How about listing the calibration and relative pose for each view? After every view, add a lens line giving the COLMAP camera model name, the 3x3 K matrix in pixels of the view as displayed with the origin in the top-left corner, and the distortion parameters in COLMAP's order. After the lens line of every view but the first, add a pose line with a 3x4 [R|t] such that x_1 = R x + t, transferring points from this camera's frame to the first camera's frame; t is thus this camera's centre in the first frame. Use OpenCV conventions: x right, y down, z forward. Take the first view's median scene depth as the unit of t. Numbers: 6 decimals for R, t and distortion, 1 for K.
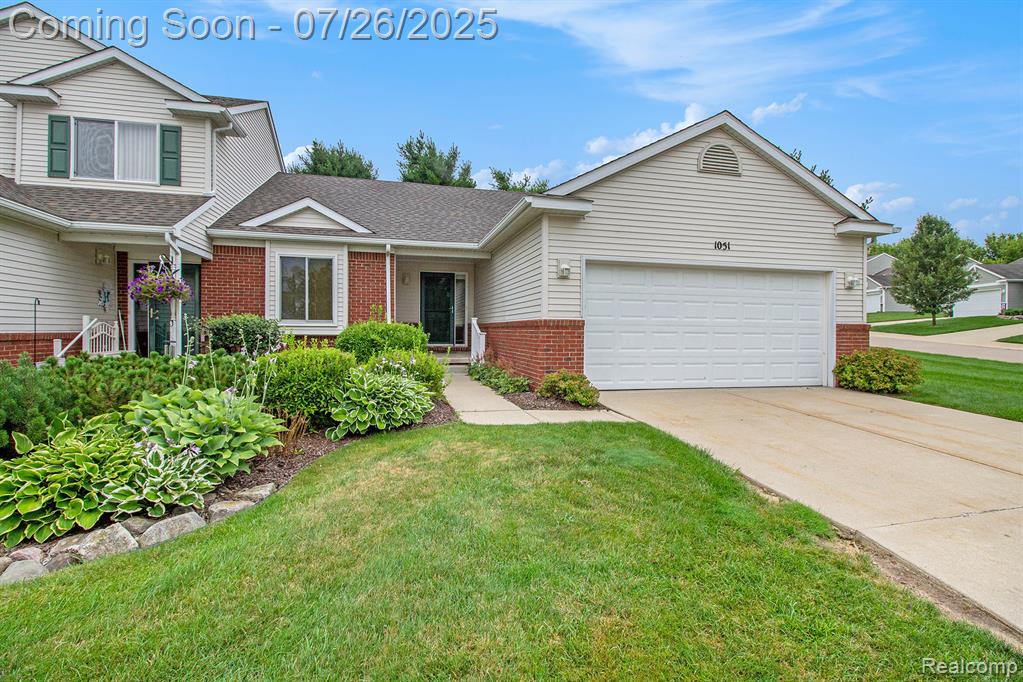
lens RADIAL K [[491.5, 0, 515.7], [0, 491.5, 327.7], [0, 0, 1]] dist [-0.002958, -0.000776]
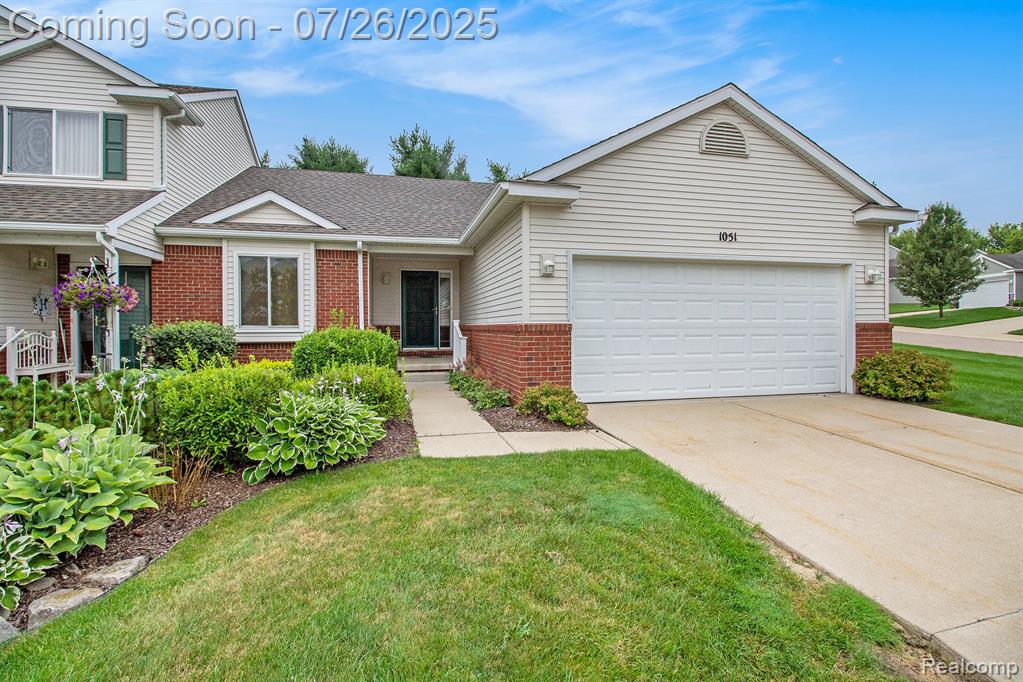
lens RADIAL K [[486.8, 0, 515.5], [0, 486.8, 328.6], [0, 0, 1]] dist [-0.014044, -0.000275]
pose [[0.999893, -0.013109, -0.006451, 0.041606], [0.013181, 0.999850, 0.011229, -0.016616], [0.006303, -0.011313, 0.999916, 0.122932]]
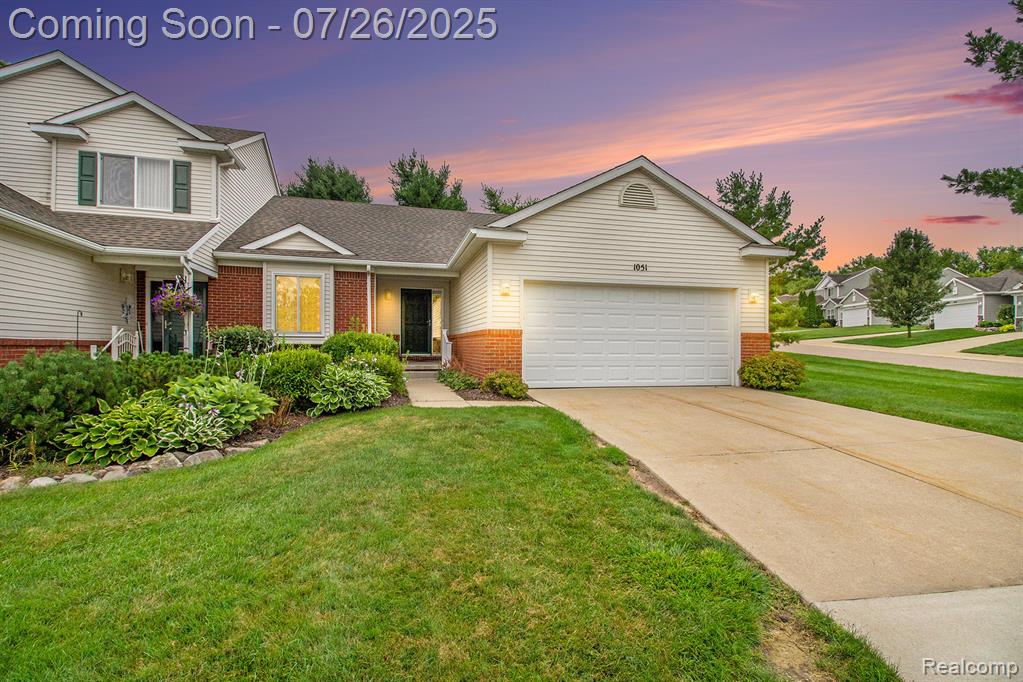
lens RADIAL K [[503.5, 0, 511.5], [0, 503.5, 341.0], [0, 0, 1]] dist [0.035102, -0.048205]
pose [[0.999871, 0.001919, -0.015936, 0.124714], [-0.001925, 0.999998, -0.000391, 0.014398], [0.015936, 0.000421, 0.999873, -0.242732]]
